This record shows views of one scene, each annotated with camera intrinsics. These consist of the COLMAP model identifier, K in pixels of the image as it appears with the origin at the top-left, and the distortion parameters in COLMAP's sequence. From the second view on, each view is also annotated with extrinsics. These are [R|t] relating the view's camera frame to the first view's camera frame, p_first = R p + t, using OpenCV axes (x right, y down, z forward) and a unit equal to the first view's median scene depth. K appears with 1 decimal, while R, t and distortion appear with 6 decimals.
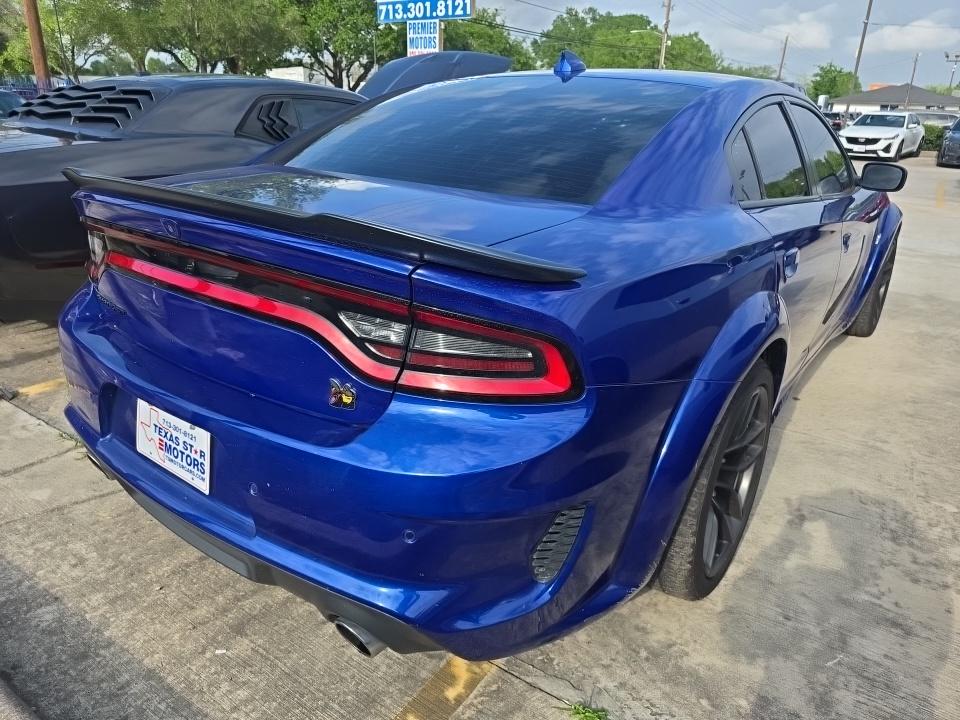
lens RADIAL K [[659.5, 0, 481.8], [0, 659.5, 359.3], [0, 0, 1]] dist [0.000625, -0.021589]
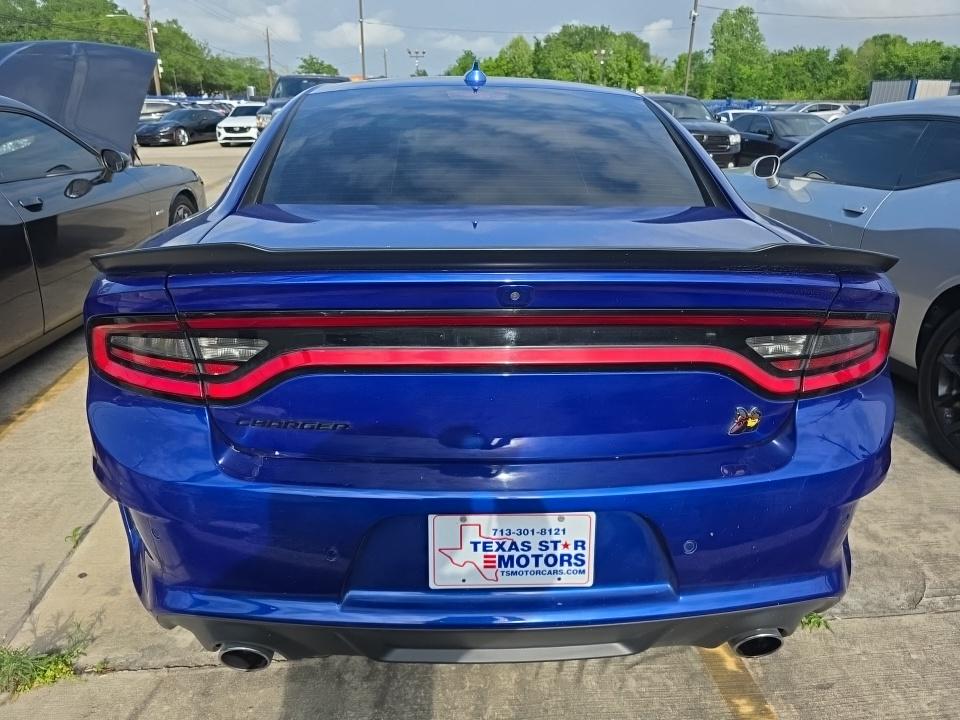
lens RADIAL K [[659.5, 0, 483.3], [0, 659.5, 361.0], [0, 0, 1]] dist [0.000625, -0.021589]
pose [[0.765957, -0.238541, 0.597000, -0.859714], [0.229551, 0.968880, 0.092616, -0.171623], [-0.600514, 0.066102, 0.796877, 0.331977]]
